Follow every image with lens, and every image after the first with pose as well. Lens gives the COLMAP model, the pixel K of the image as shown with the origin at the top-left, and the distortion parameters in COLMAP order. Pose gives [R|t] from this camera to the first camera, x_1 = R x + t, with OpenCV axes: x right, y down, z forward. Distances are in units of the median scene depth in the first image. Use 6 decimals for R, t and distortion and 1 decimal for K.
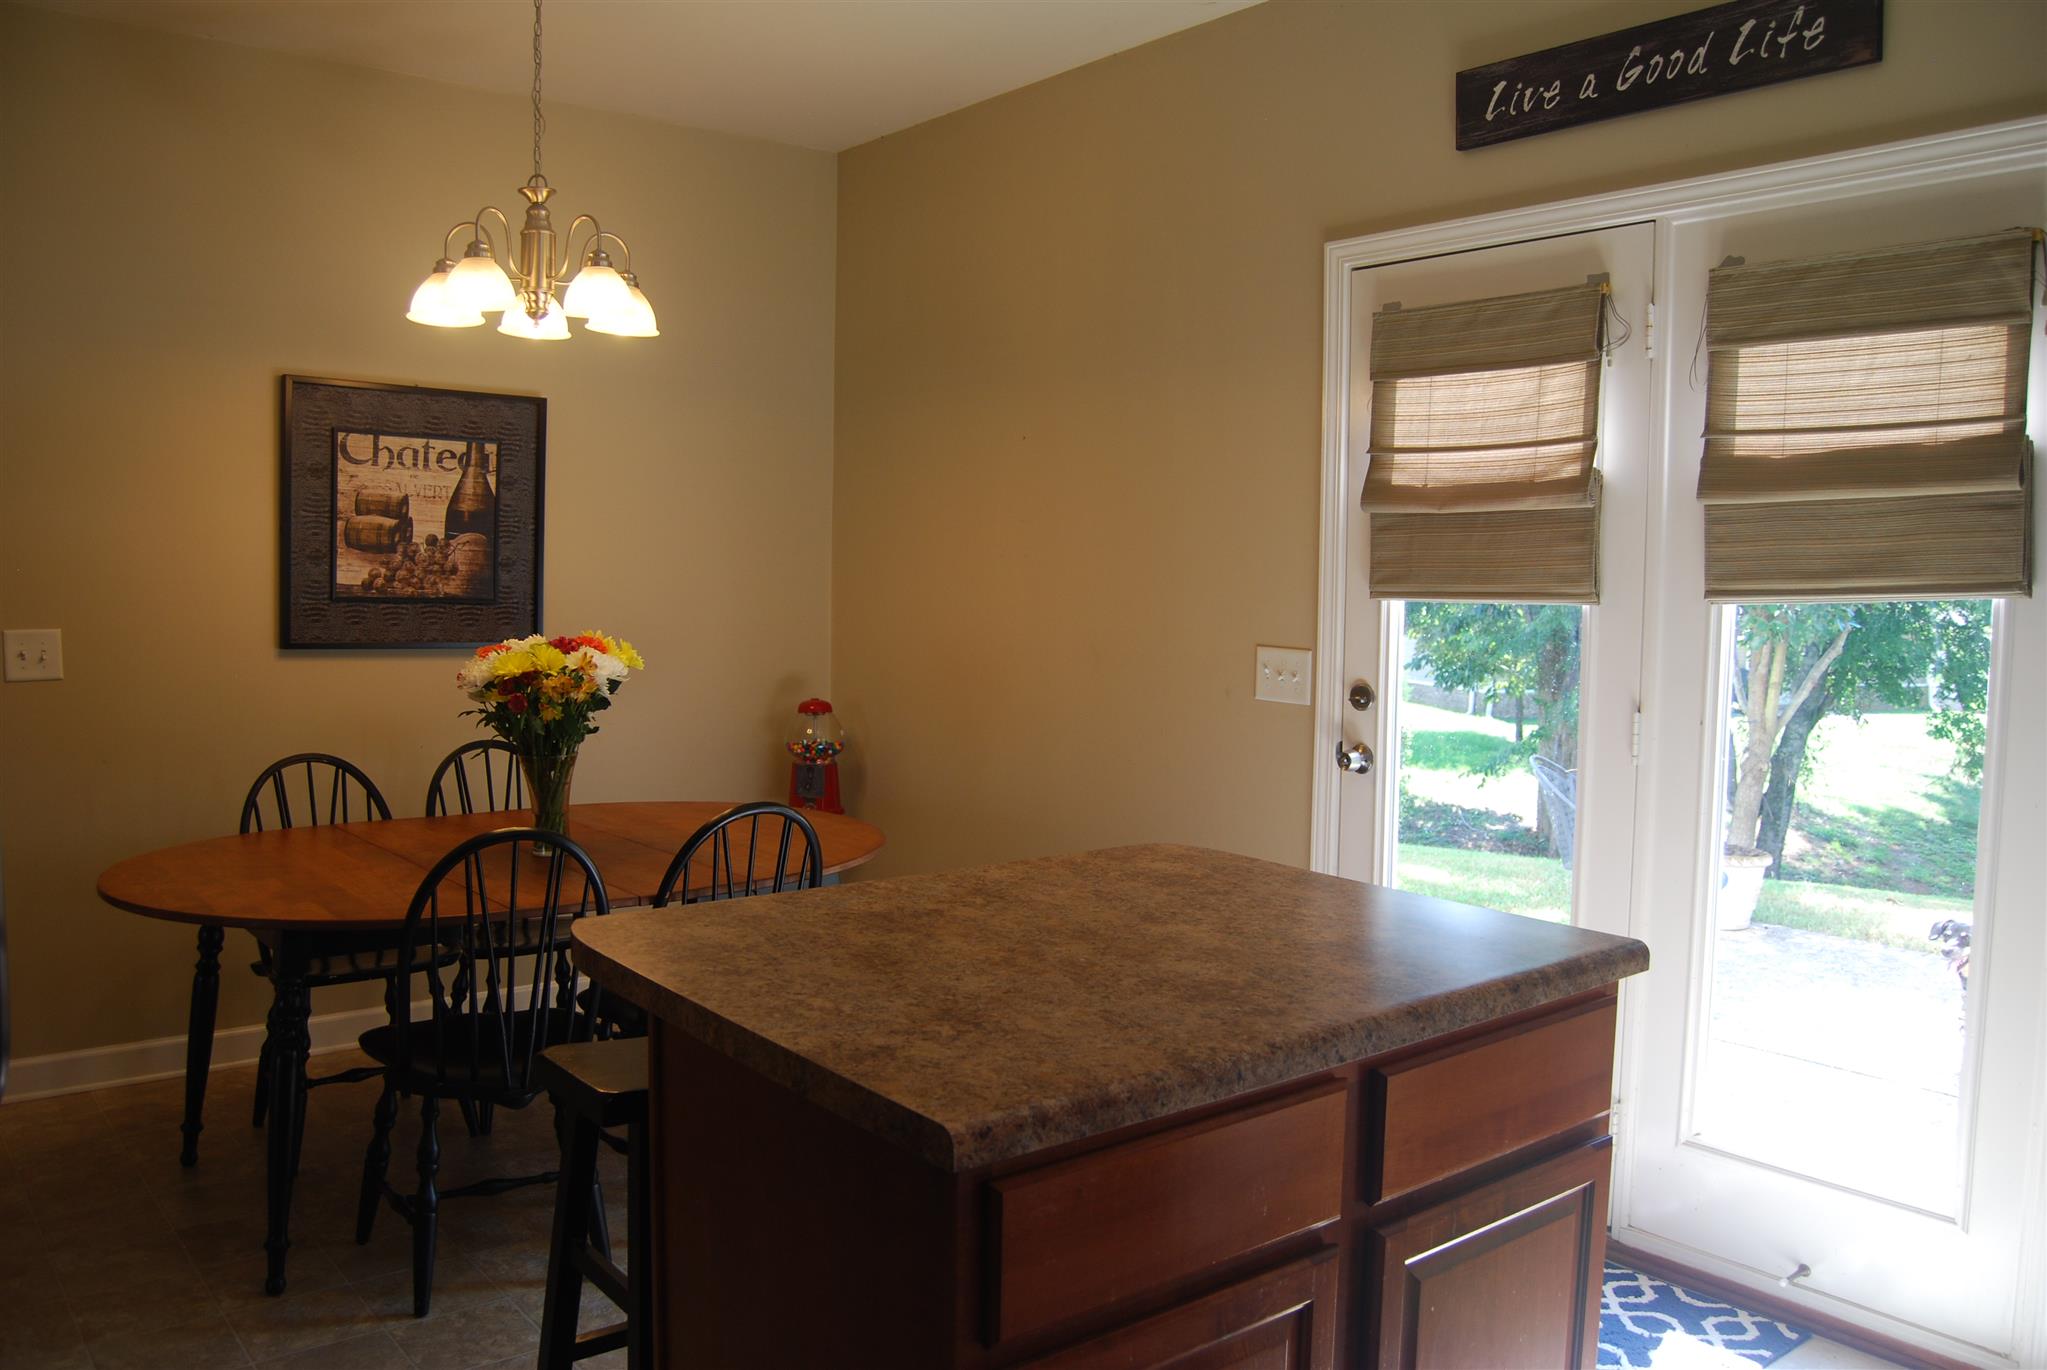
lens RADIAL K [[1593.5, 0, 1013.9], [0, 1593.5, 691.3], [0, 0, 1]] dist [-0.085688, 0.010588]
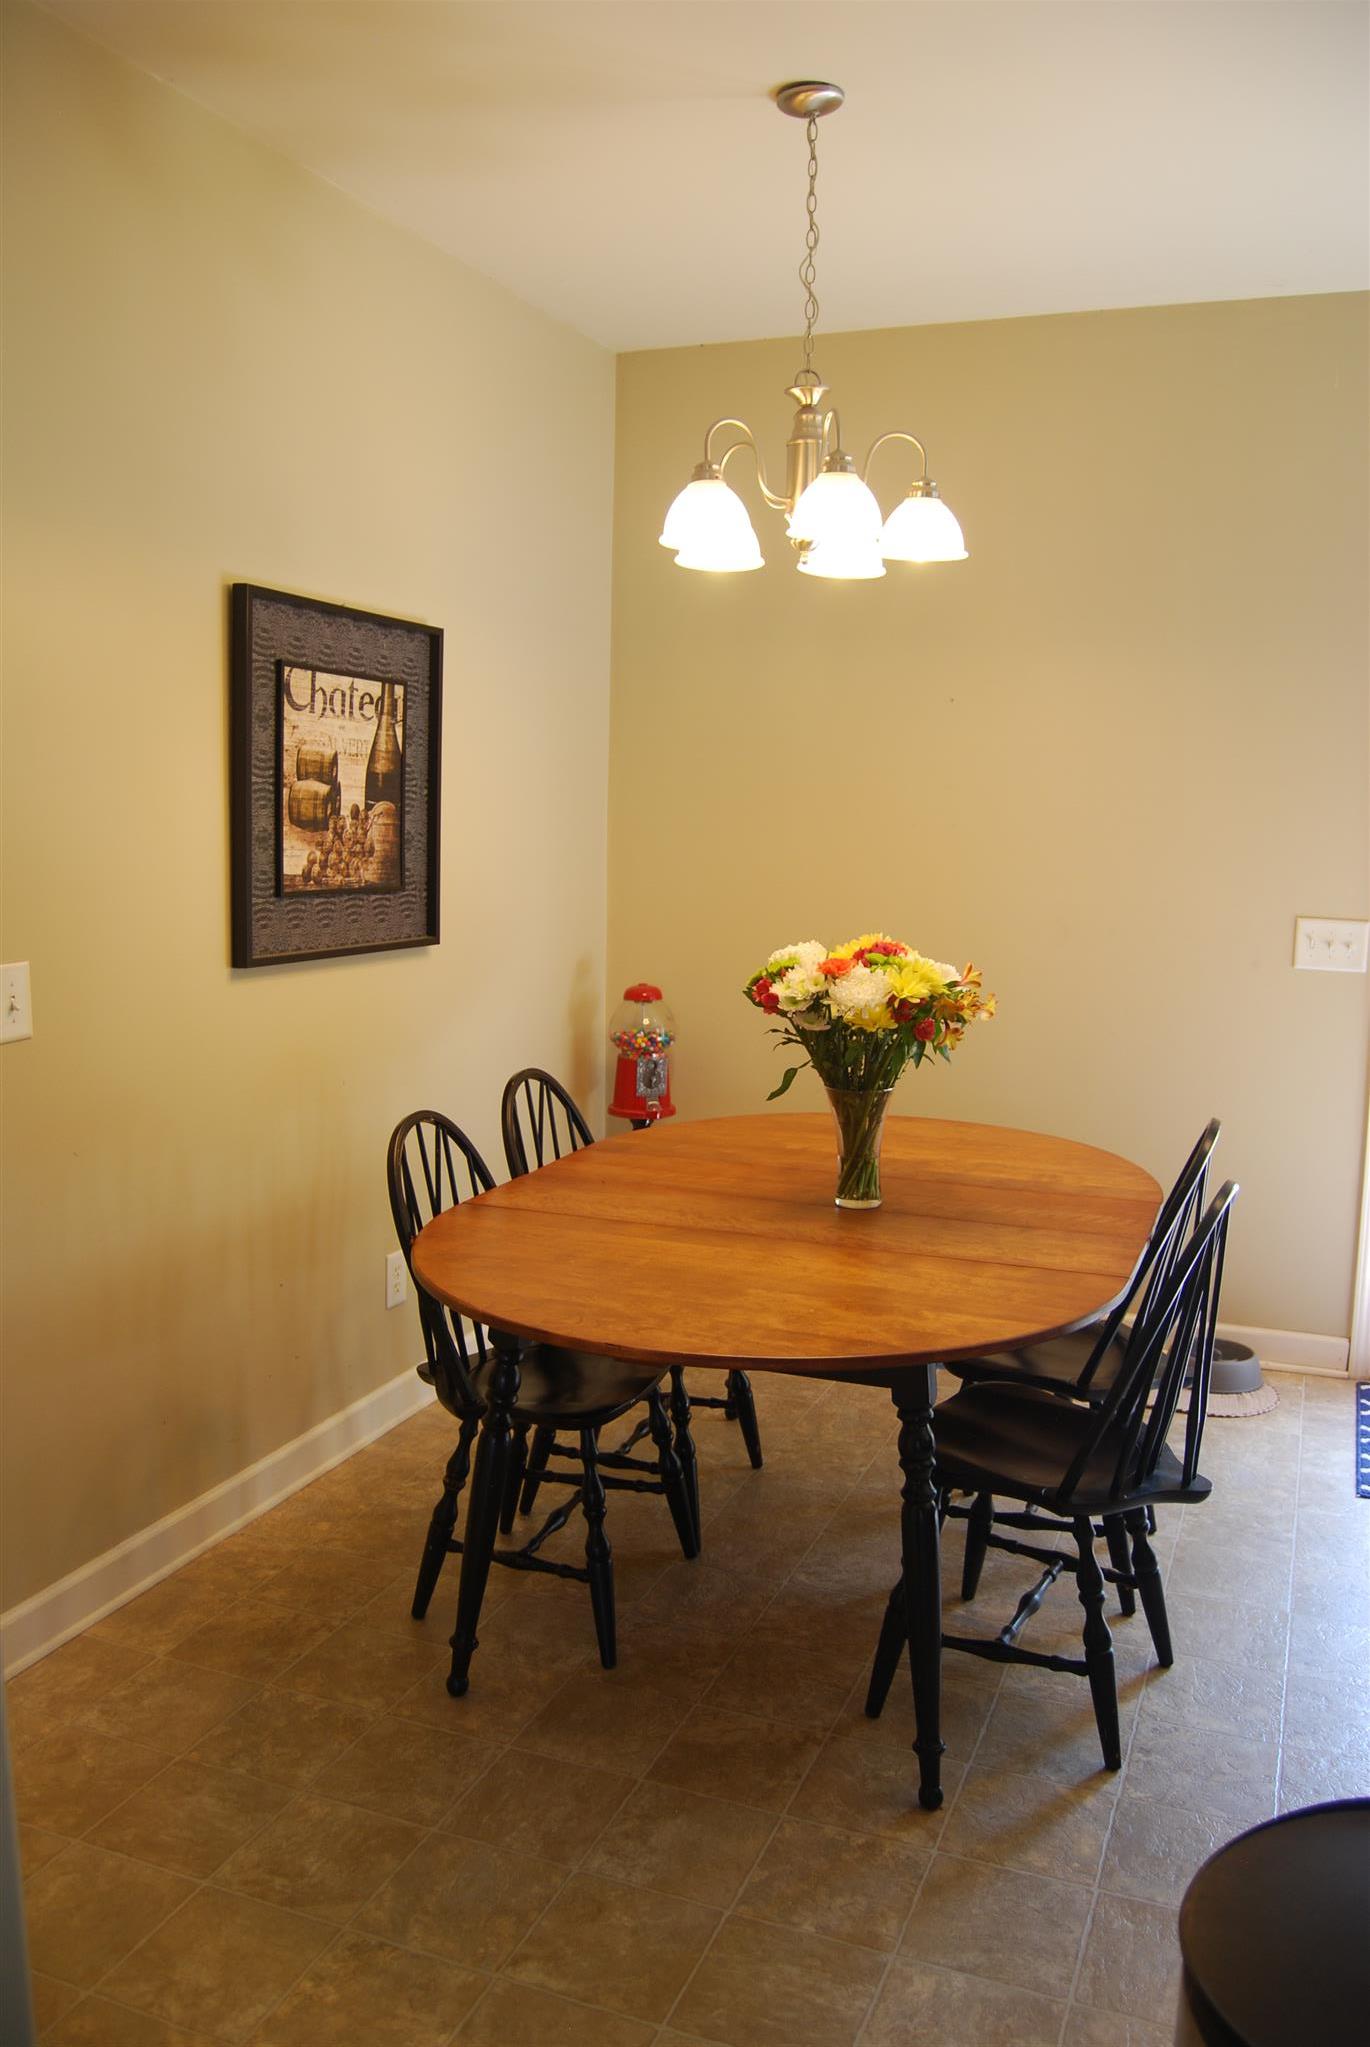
lens RADIAL K [[1593.5, 0, 681.7], [0, 1593.5, 1010.2], [0, 0, 1]] dist [-0.085688, 0.010588]
pose [[0.869174, -0.068059, 0.489801, -0.619544], [0.037051, 0.996662, 0.072740, -0.050807], [-0.493117, -0.045076, 0.868794, 0.254225]]
